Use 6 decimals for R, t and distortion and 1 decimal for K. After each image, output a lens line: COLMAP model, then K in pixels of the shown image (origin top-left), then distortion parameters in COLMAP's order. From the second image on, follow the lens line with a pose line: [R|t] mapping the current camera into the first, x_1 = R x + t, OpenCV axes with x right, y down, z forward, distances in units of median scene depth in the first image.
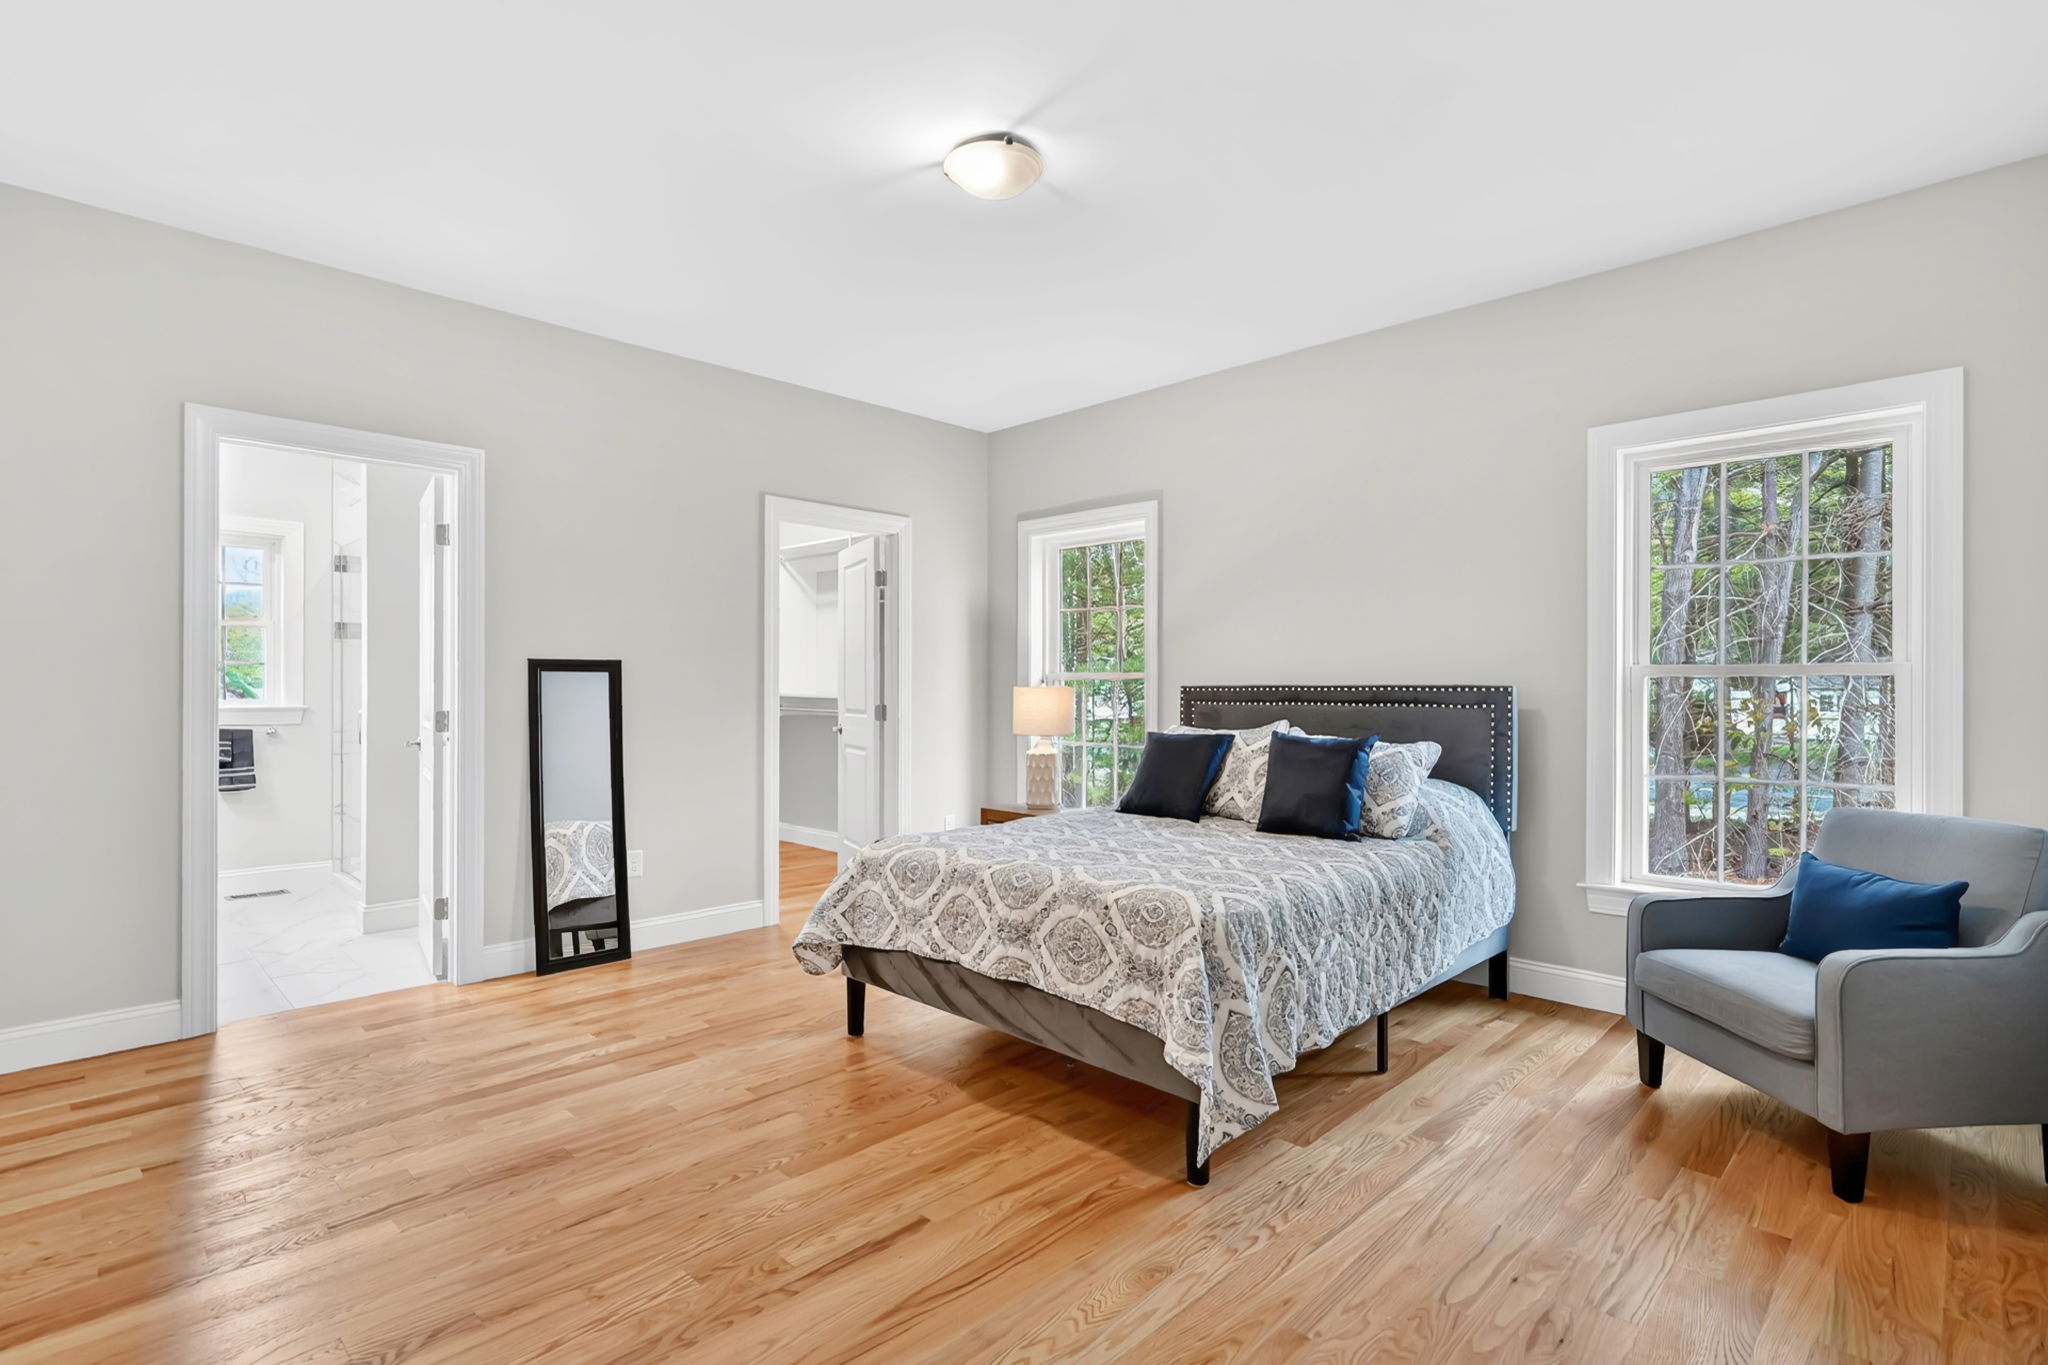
lens RADIAL K [[987.3, 0, 1019.5], [0, 987.3, 690.4], [0, 0, 1]] dist [-0.001559, 0.000875]
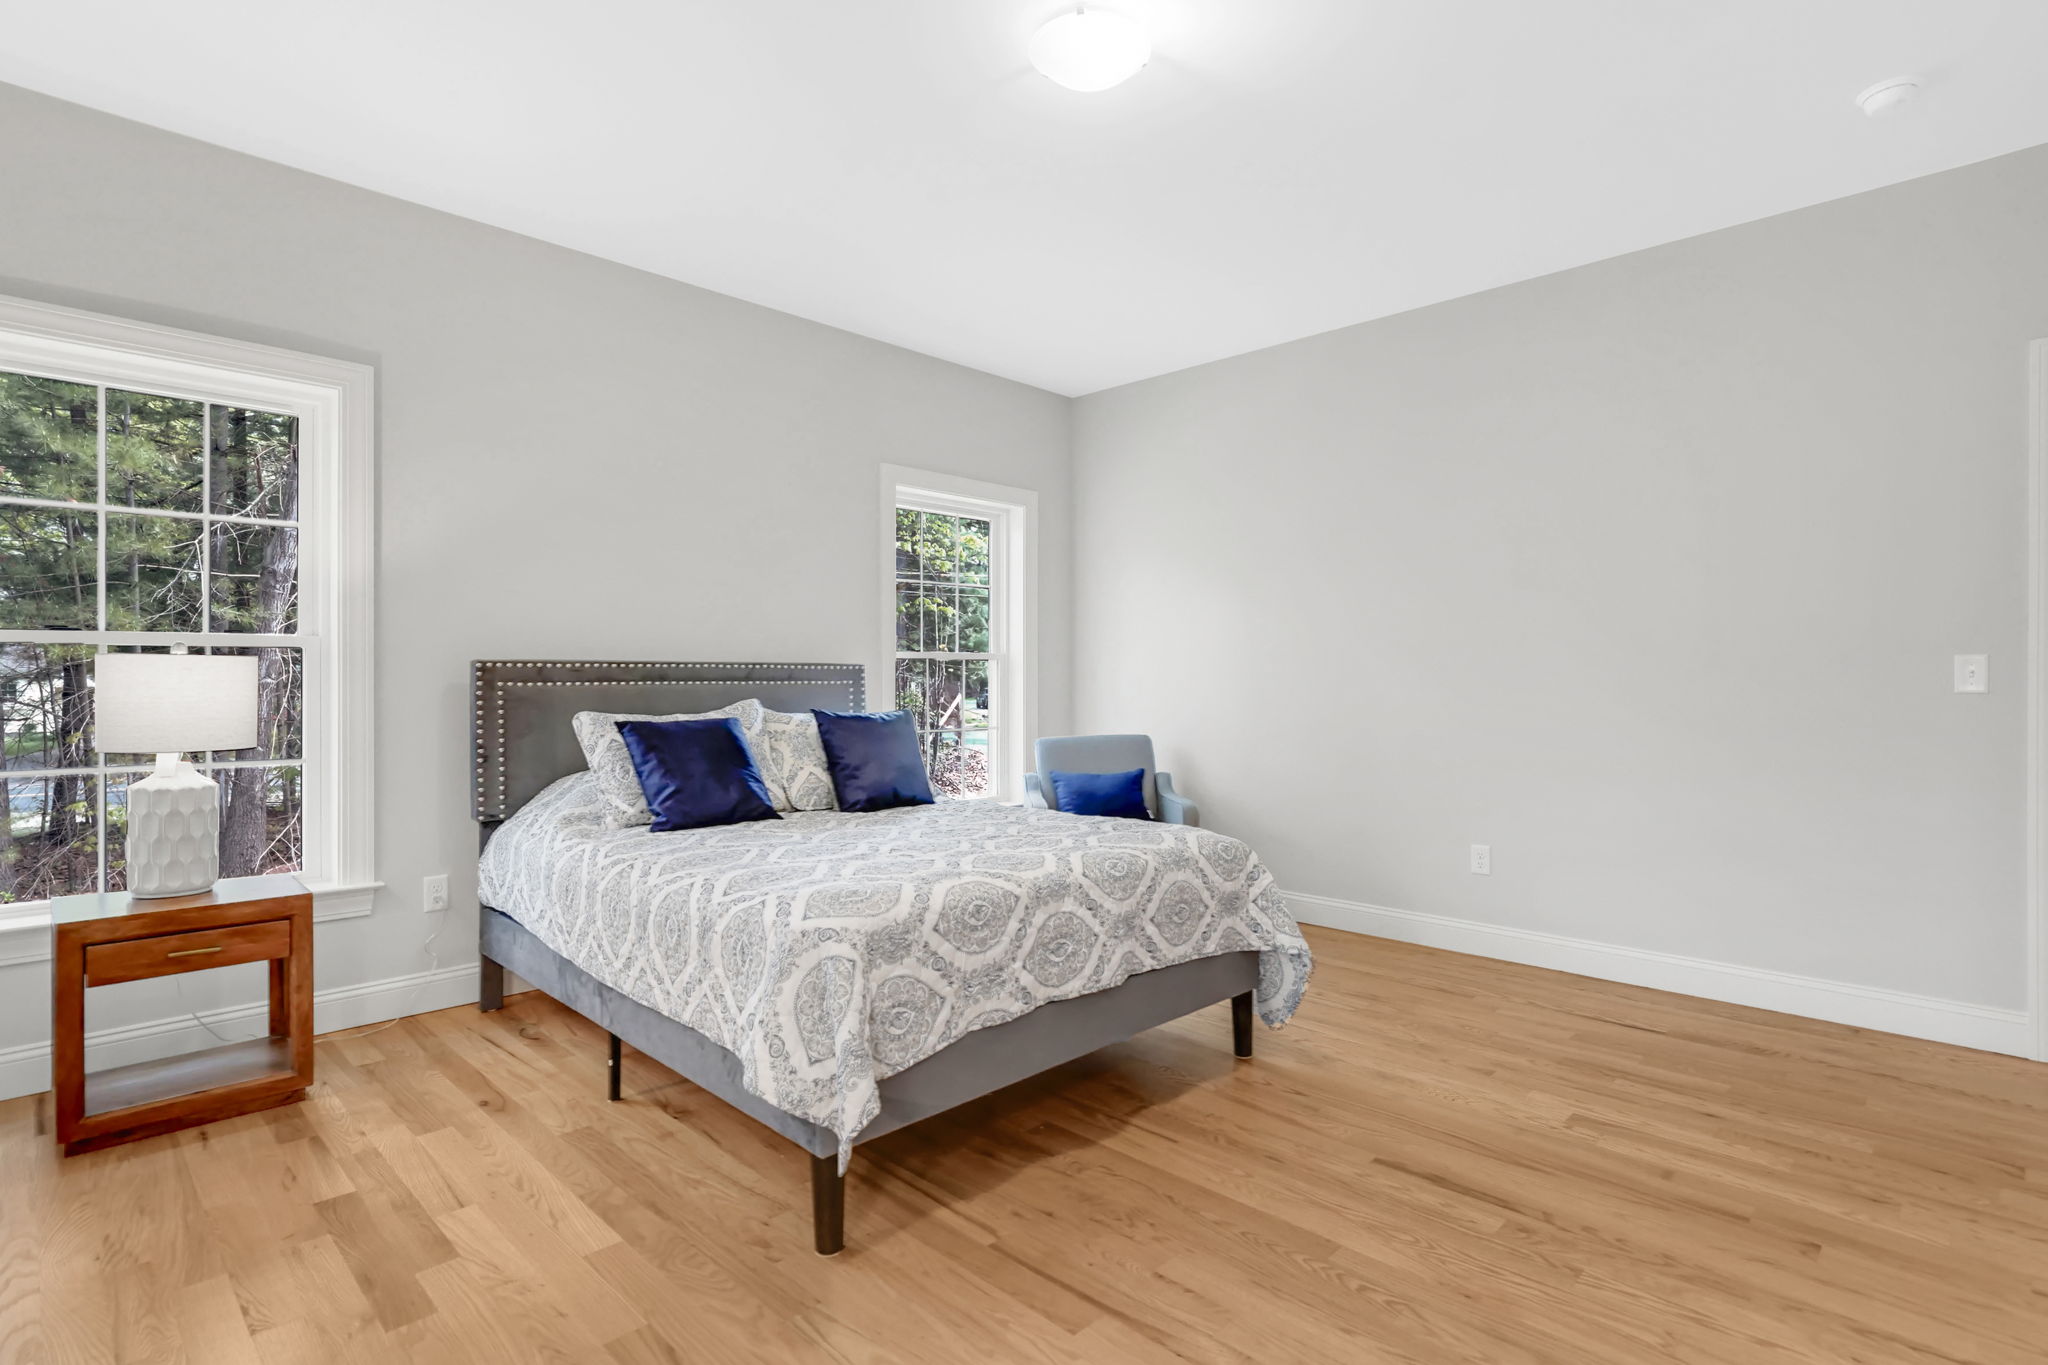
lens RADIAL K [[987.3, 0, 985.2], [0, 987.3, 685.4], [0, 0, 1]] dist [-0.001559, 0.000875]
pose [[0.012616, -0.001730, 0.999919, -0.873299], [0.001143, 0.999998, 0.001716, 0.020755], [-0.999920, 0.001121, 0.012618, 1.063157]]
